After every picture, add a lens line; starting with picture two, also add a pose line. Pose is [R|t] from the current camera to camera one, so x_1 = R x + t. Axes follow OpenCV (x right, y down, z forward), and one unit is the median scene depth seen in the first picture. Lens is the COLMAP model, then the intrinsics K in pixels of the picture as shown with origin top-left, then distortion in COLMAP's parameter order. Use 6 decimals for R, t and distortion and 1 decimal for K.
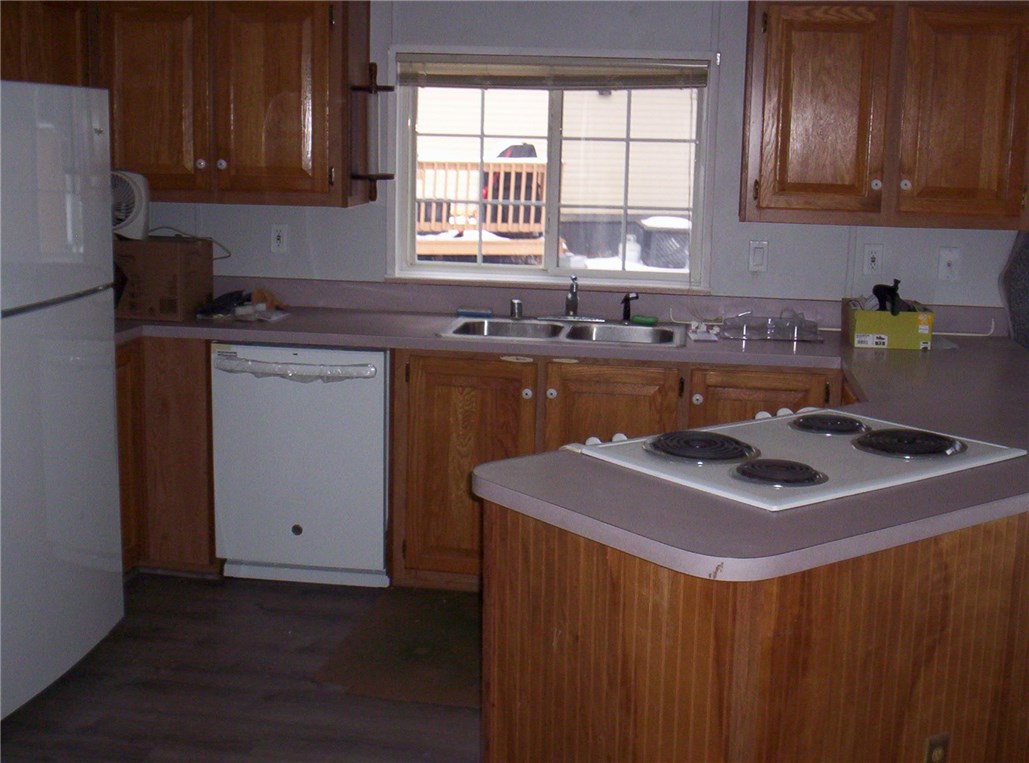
lens RADIAL K [[1350.6, 0, 514.5], [0, 1350.6, 381.5], [0, 0, 1]] dist [-0.016007, -0.330626]
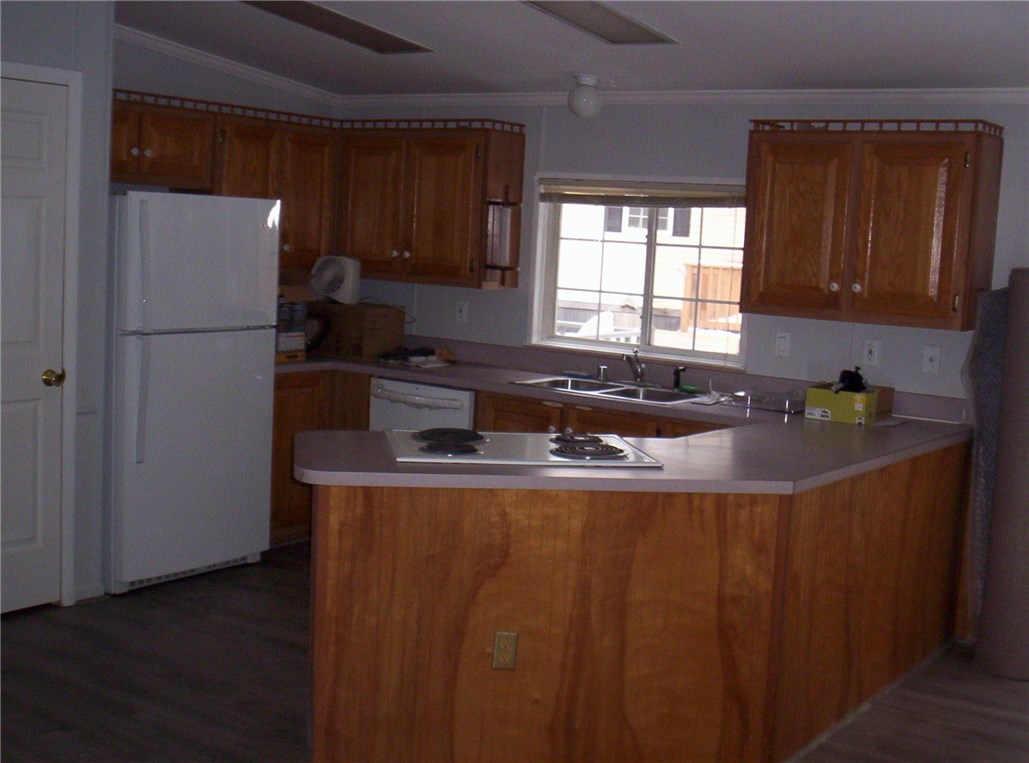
lens RADIAL K [[1350.6, 0, 514.5], [0, 1350.6, 381.5], [0, 0, 1]] dist [-0.016007, -0.330626]
pose [[0.887422, 0.074519, -0.454894, 0.552504], [-0.112649, 0.991984, -0.057256, 0.040320], [0.446981, 0.102053, 0.888703, -0.200854]]
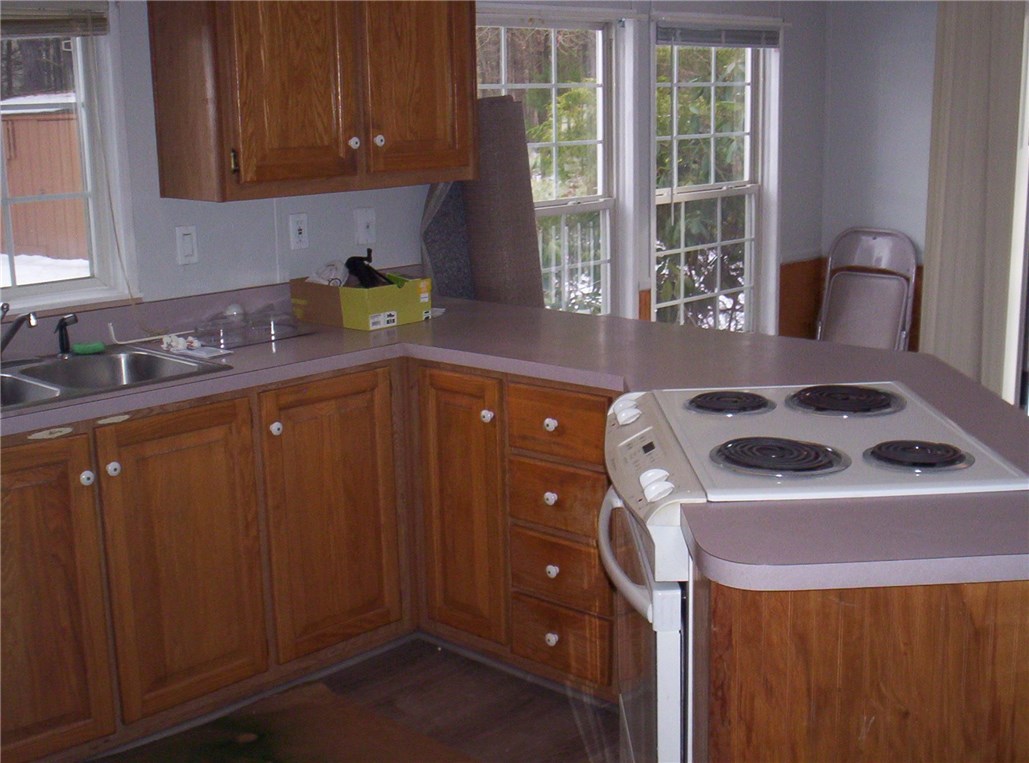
lens RADIAL K [[1350.6, 0, 514.5], [0, 1350.6, 381.5], [0, 0, 1]] dist [-0.016007, -0.330626]
pose [[0.581863, -0.202545, 0.787662, -0.375420], [0.179748, 0.976569, 0.118337, -0.077204], [-0.793174, 0.072725, 0.604637, 0.385151]]
